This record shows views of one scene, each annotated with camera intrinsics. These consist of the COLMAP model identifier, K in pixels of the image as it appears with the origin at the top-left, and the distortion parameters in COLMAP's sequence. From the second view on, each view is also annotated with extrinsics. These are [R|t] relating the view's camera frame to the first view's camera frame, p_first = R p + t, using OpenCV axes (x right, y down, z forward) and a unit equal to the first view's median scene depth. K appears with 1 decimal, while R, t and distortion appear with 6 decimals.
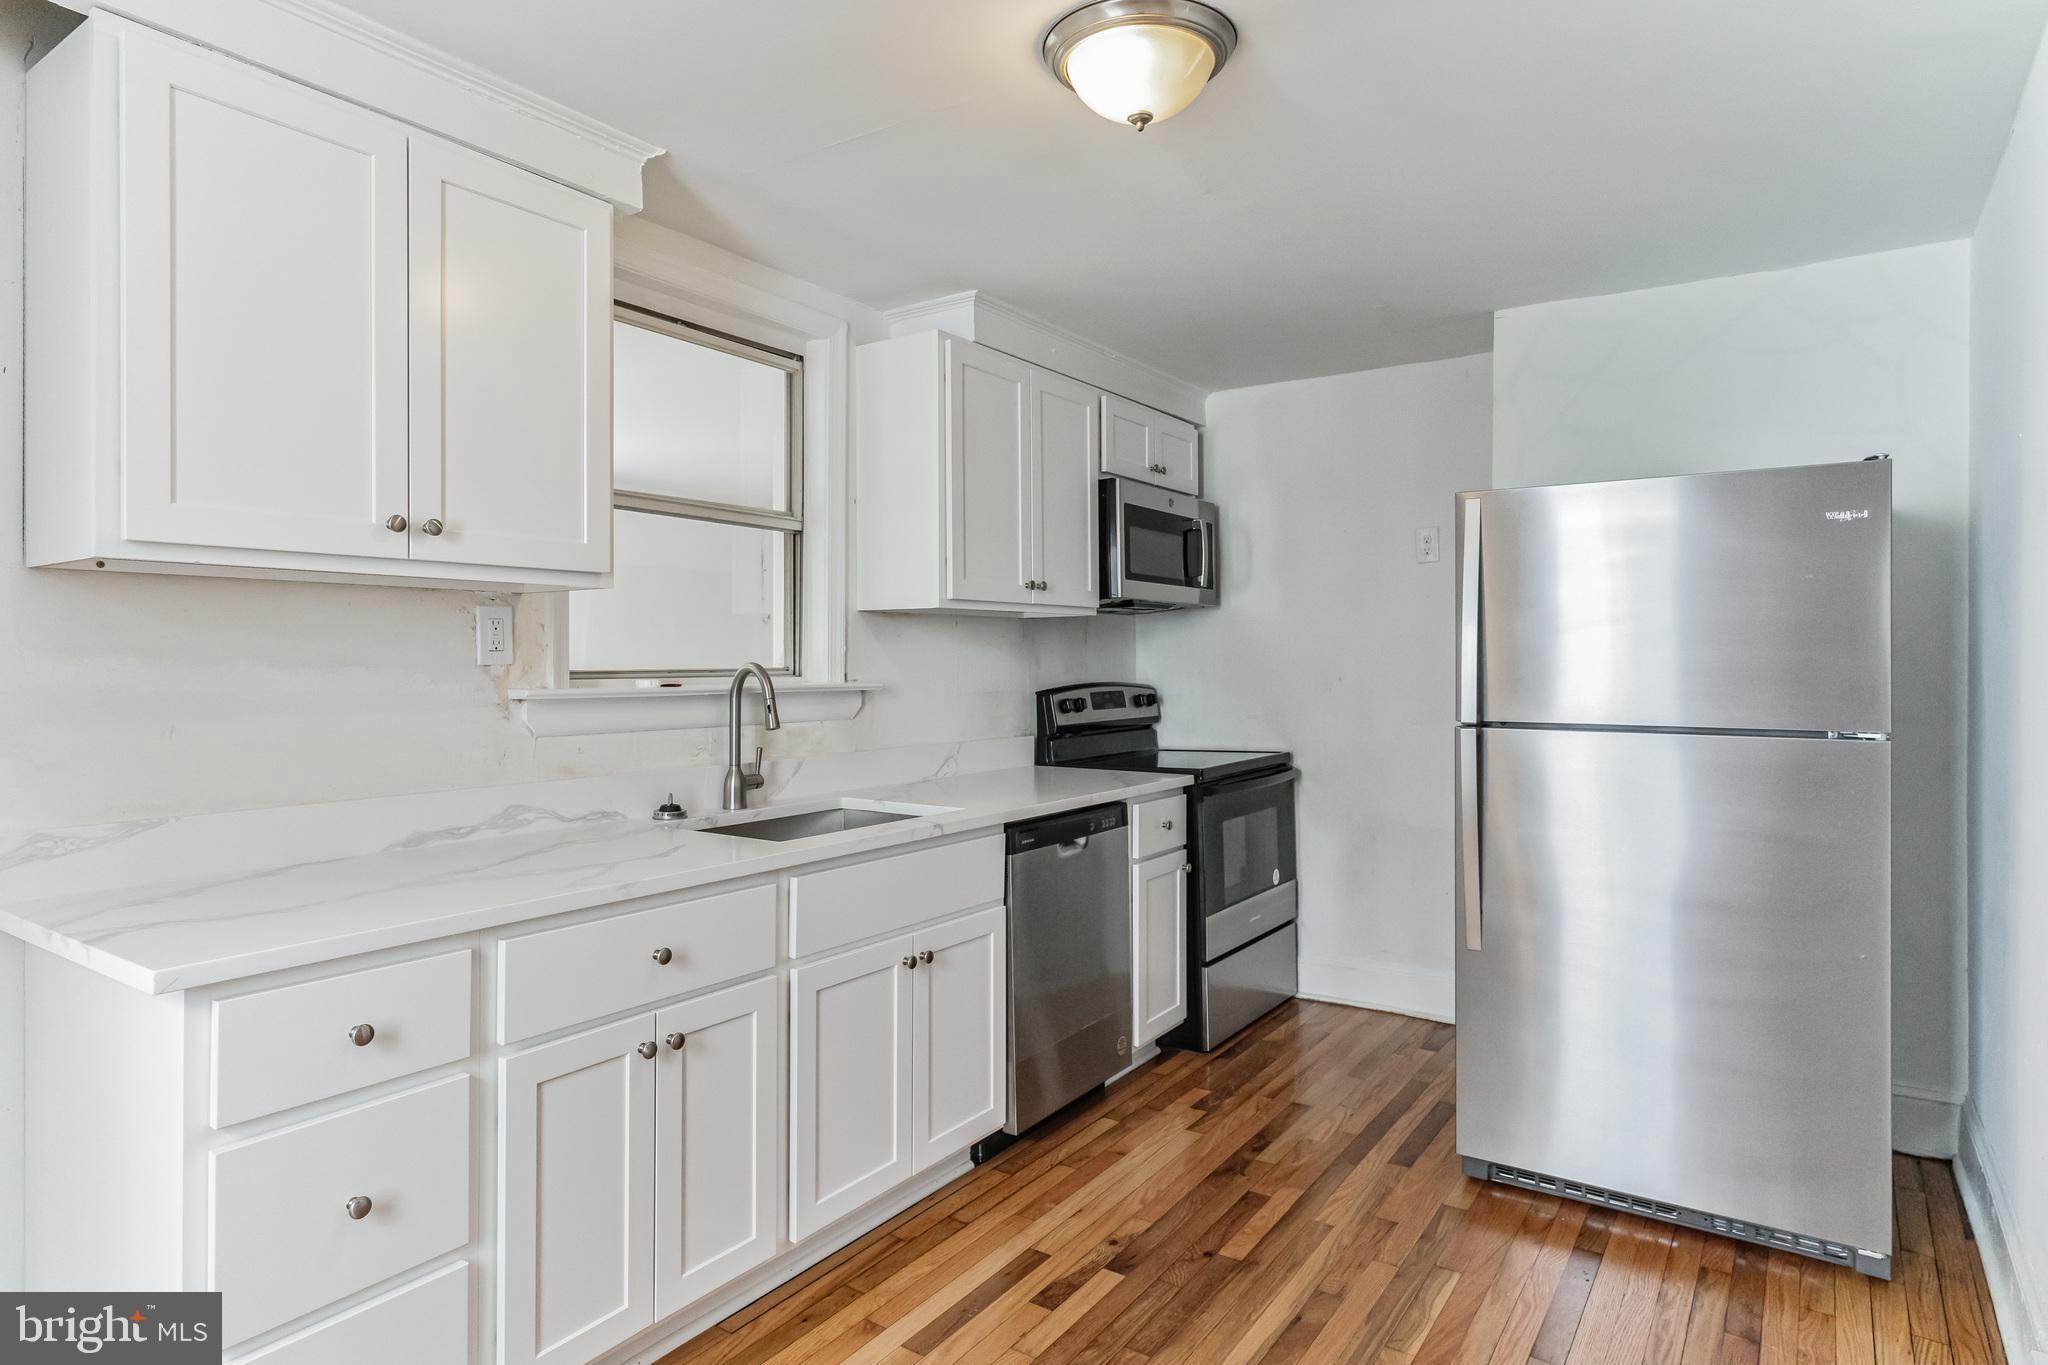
lens RADIAL K [[1156.9, 0, 1029.6], [0, 1156.9, 664.8], [0, 0, 1]] dist [0.001872, 0.000856]
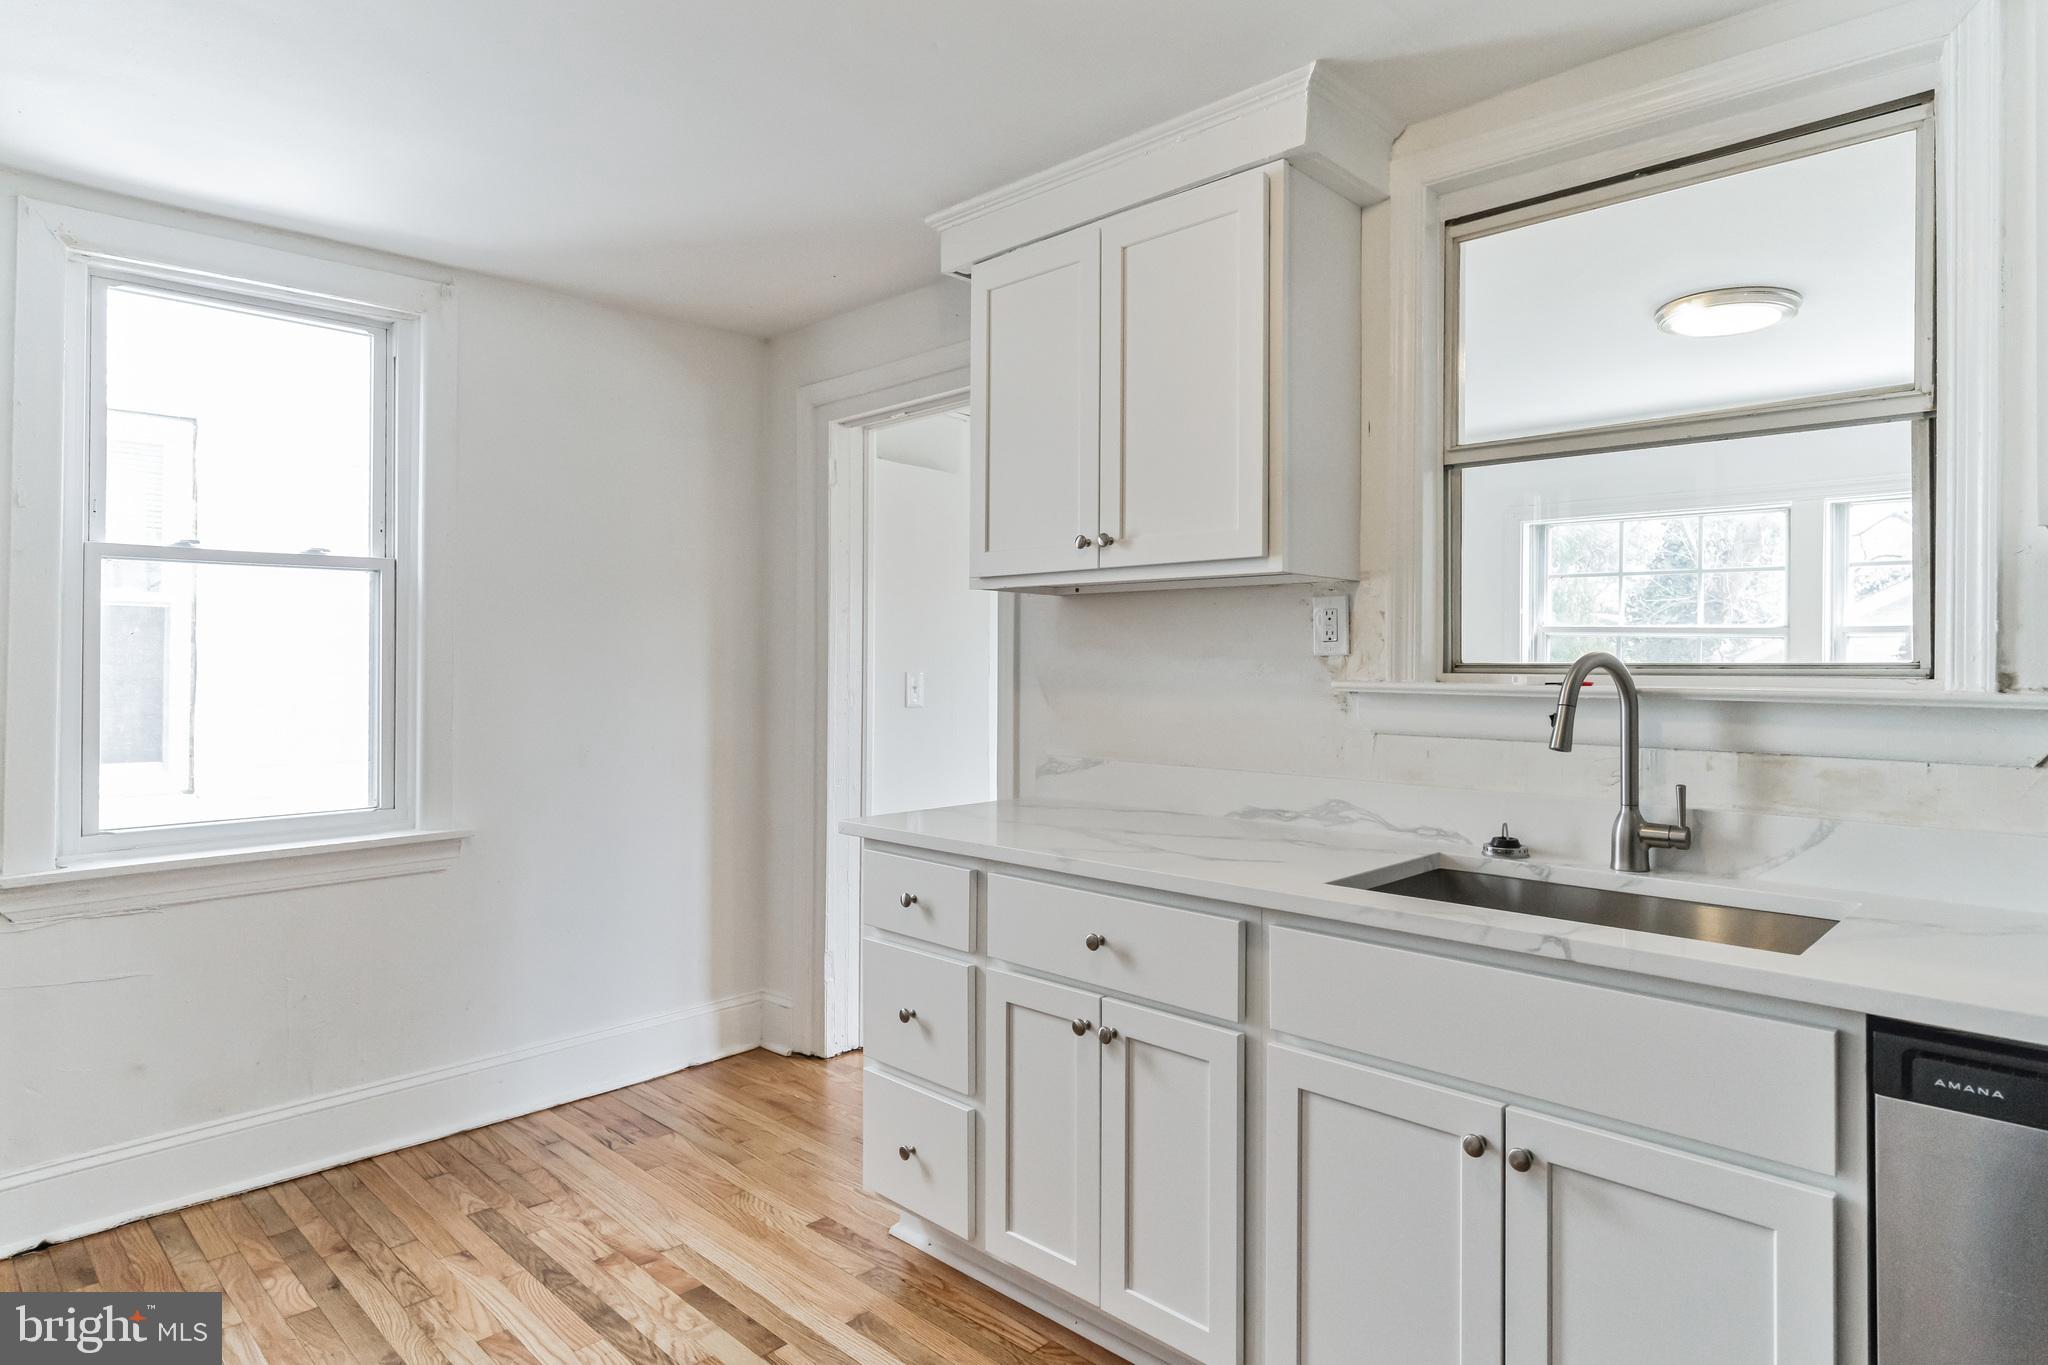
lens RADIAL K [[1156.9, 0, 1012.1], [0, 1156.9, 657.8], [0, 0, 1]] dist [0.001872, 0.000856]
pose [[-0.185465, -0.004293, -0.982642, 0.413340], [-0.007613, 0.999967, -0.002932, 0.004928], [0.982621, 0.006937, -0.185491, 0.670775]]
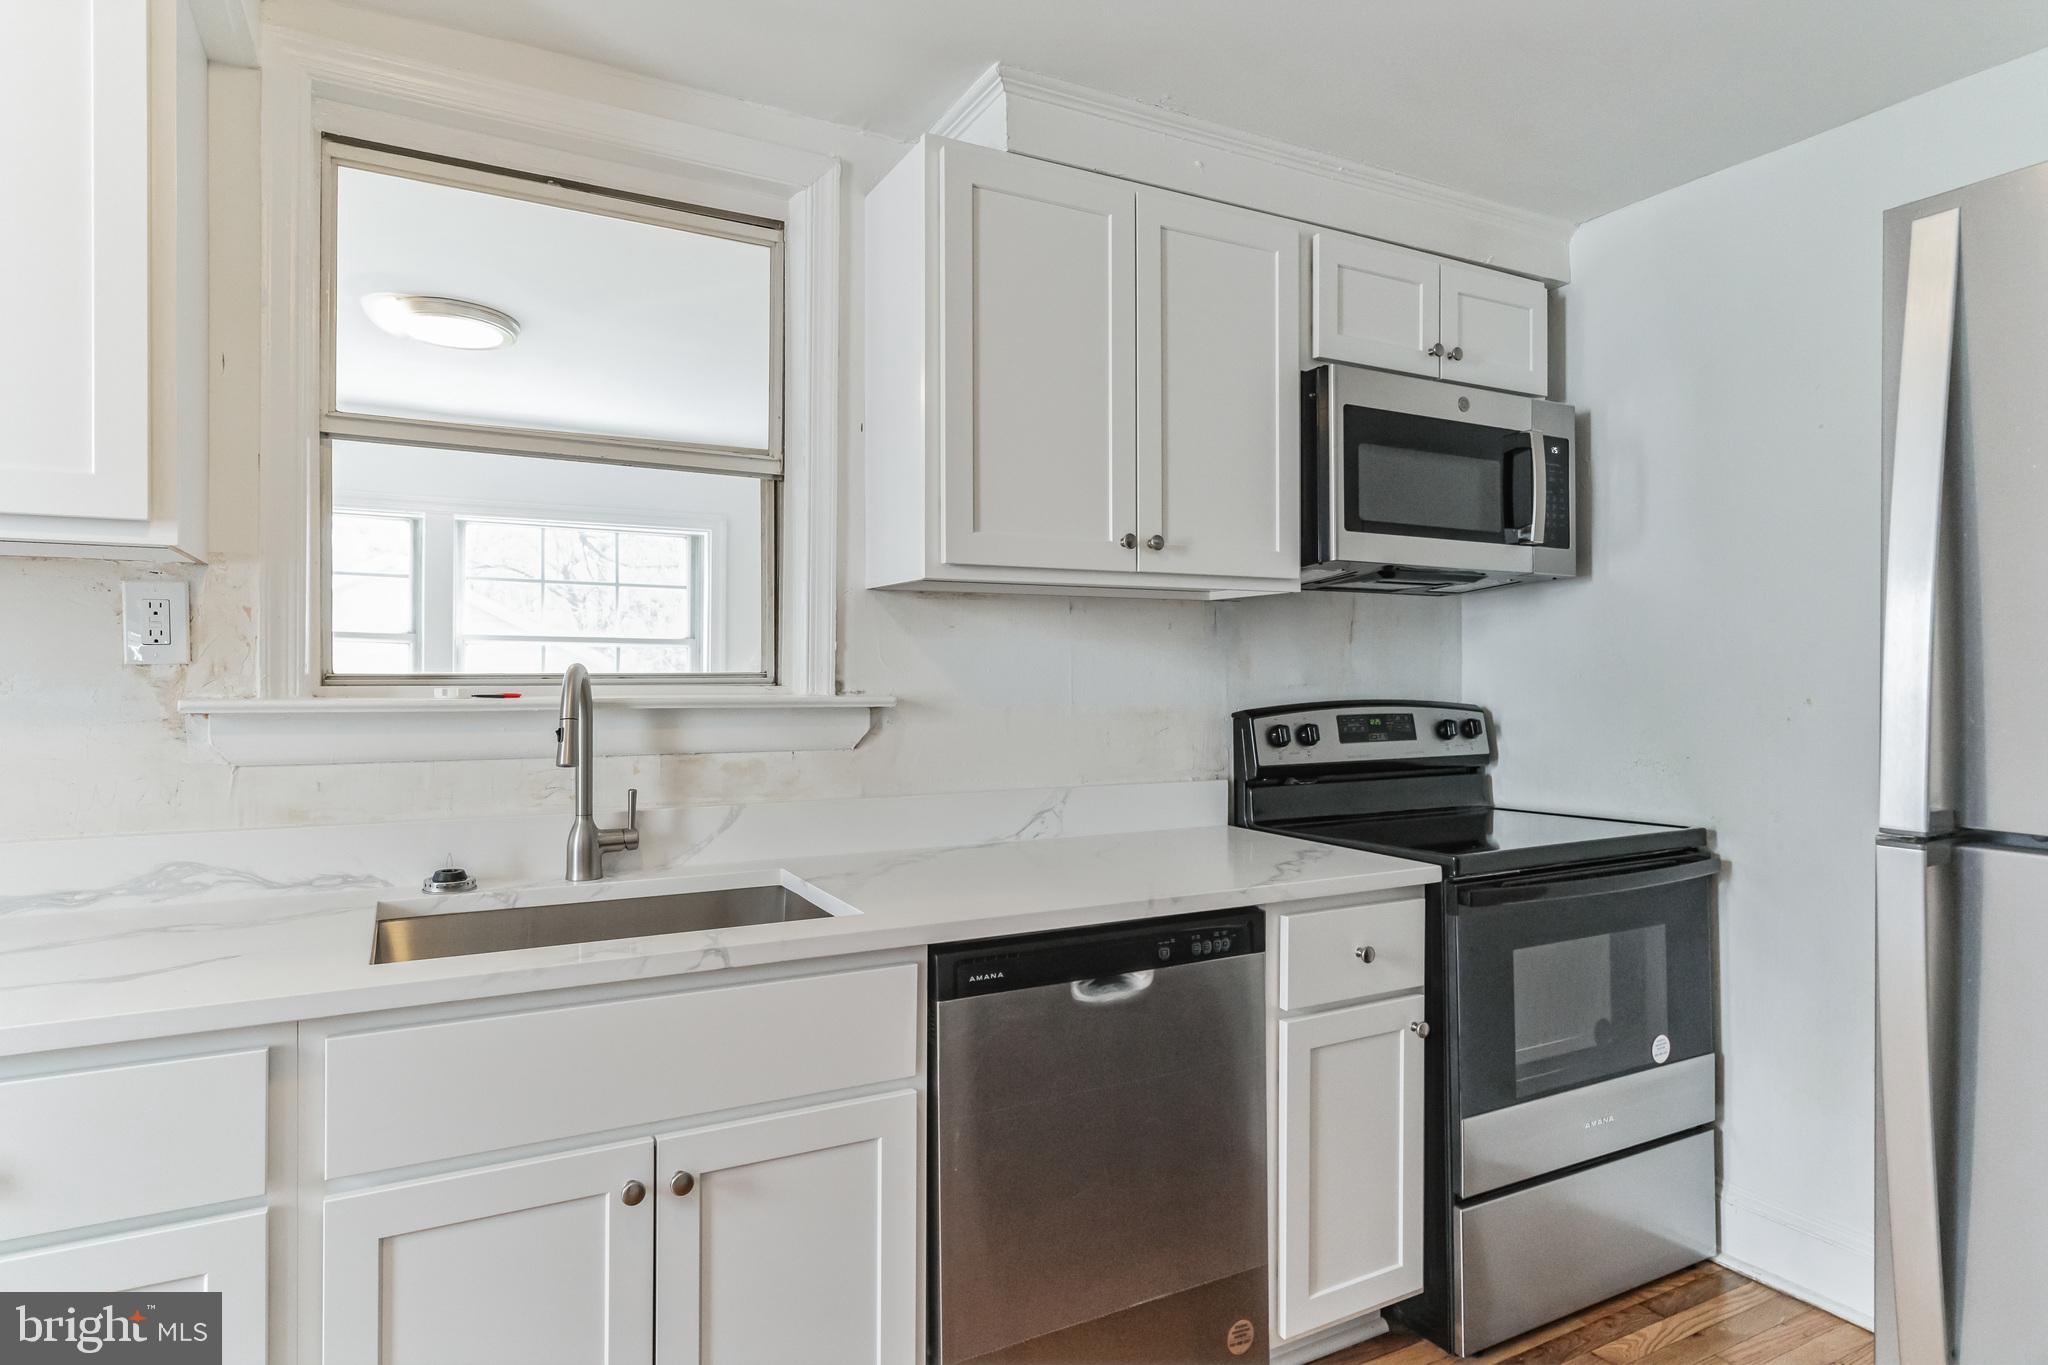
lens RADIAL K [[1156.9, 0, 1029.2], [0, 1156.9, 677.8], [0, 0, 1]] dist [0.001872, 0.000856]
pose [[0.886439, 0.008107, -0.462774, 0.253069], [-0.006314, 0.999965, 0.005424, 0.000743], [0.462802, -0.001886, 0.886460, 0.451378]]
